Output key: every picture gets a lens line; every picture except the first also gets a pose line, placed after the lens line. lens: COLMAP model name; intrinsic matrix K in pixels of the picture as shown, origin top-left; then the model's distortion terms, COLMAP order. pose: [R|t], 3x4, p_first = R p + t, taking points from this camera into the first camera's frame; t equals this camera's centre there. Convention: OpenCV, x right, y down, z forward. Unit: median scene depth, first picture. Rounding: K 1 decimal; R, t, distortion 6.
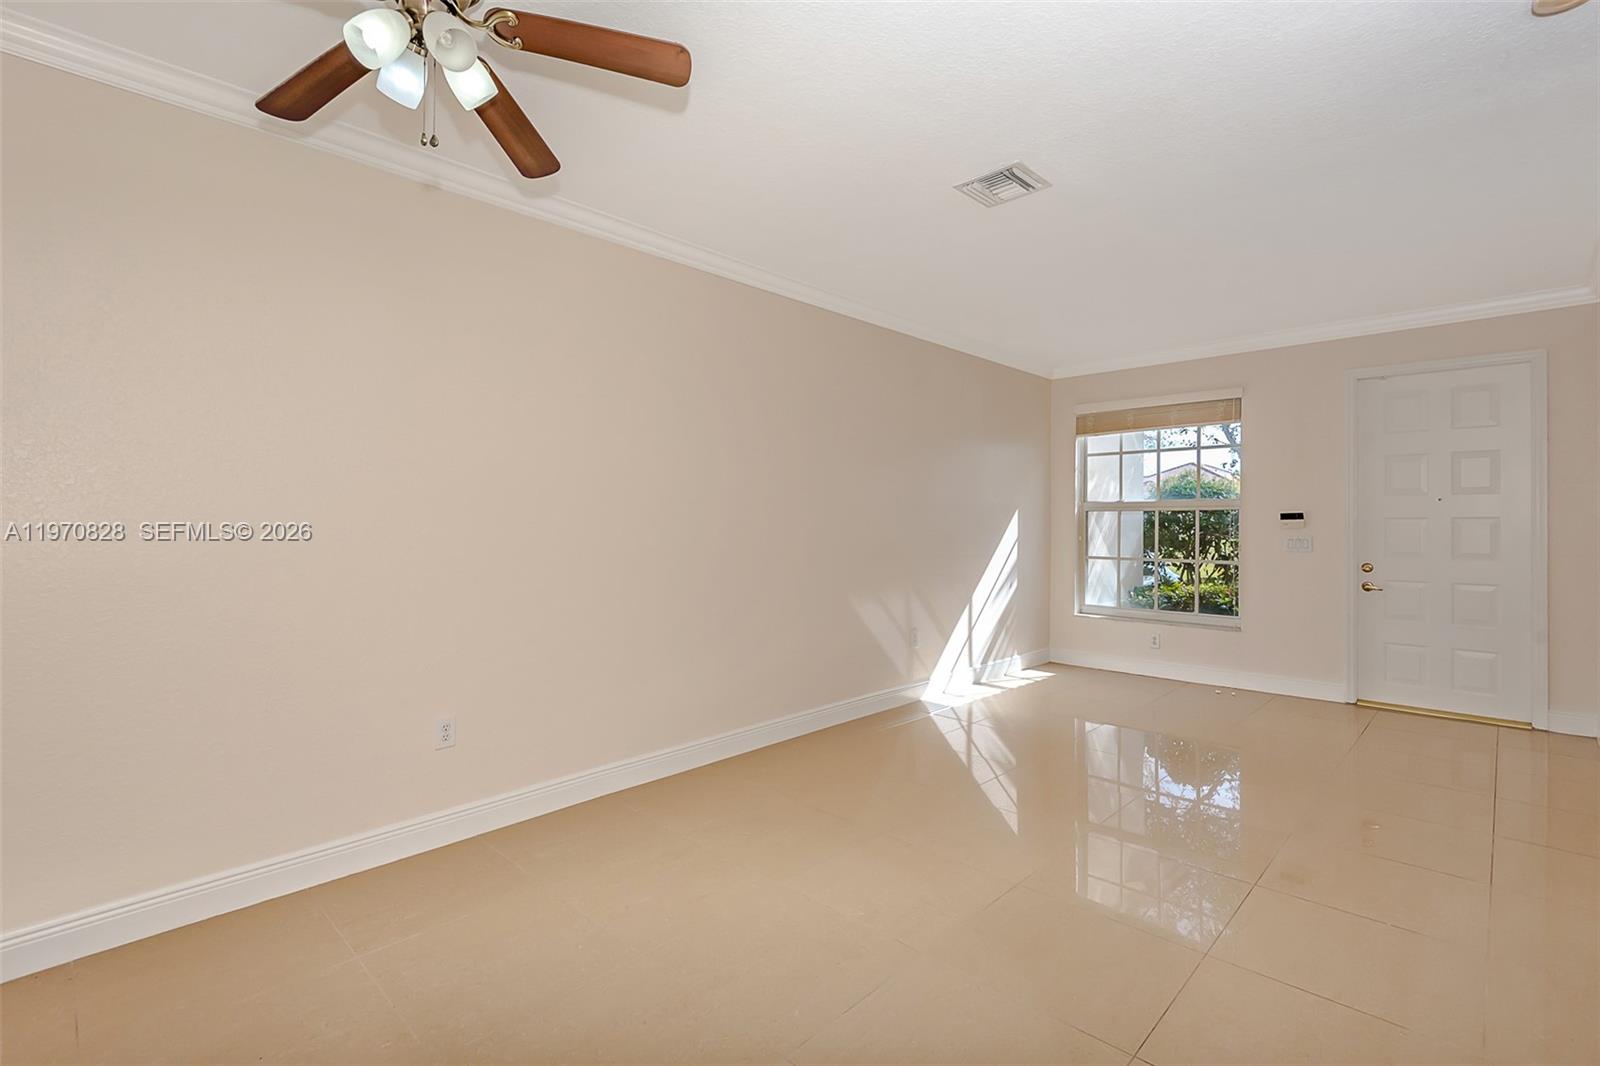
lens RADIAL K [[733.0, 0, 800.8], [0, 733.0, 530.2], [0, 0, 1]] dist [0.017043, -0.001846]
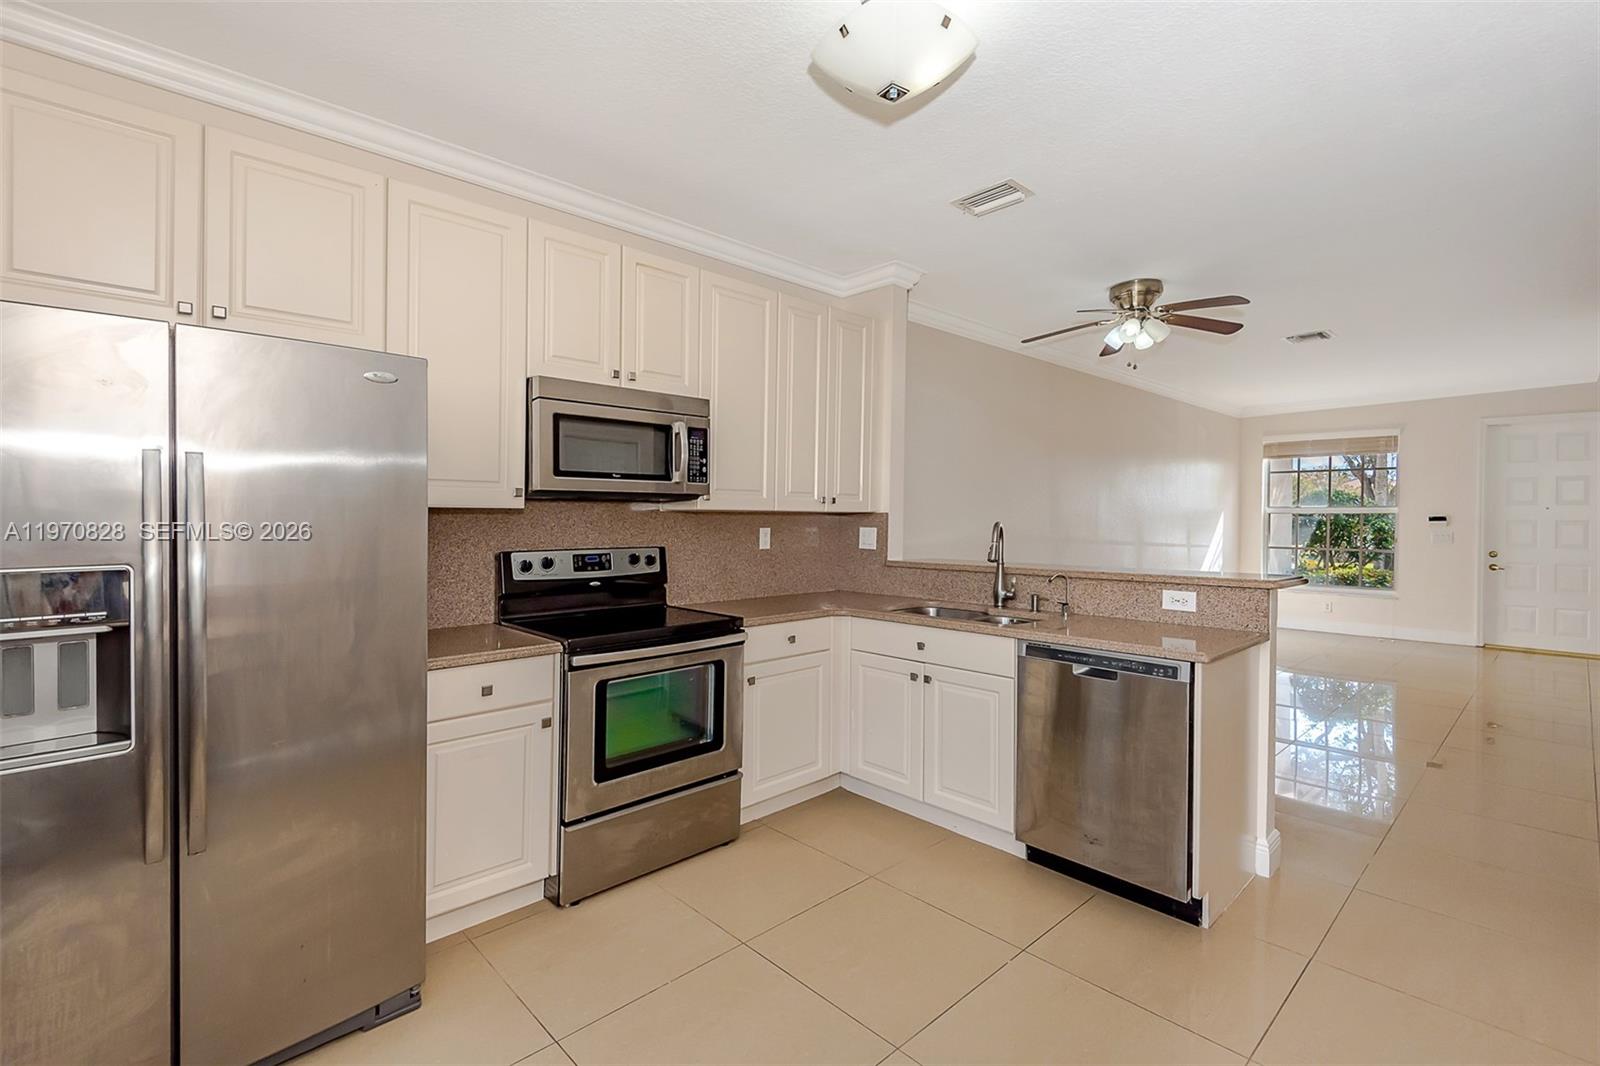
lens RADIAL K [[733.0, 0, 800.7], [0, 733.0, 536.3], [0, 0, 1]] dist [0.017043, -0.001846]
pose [[0.999269, 0.006222, -0.037706, -0.525865], [-0.005605, 0.999849, 0.016440, -0.001531], [0.037803, -0.016217, 0.999154, -0.500652]]
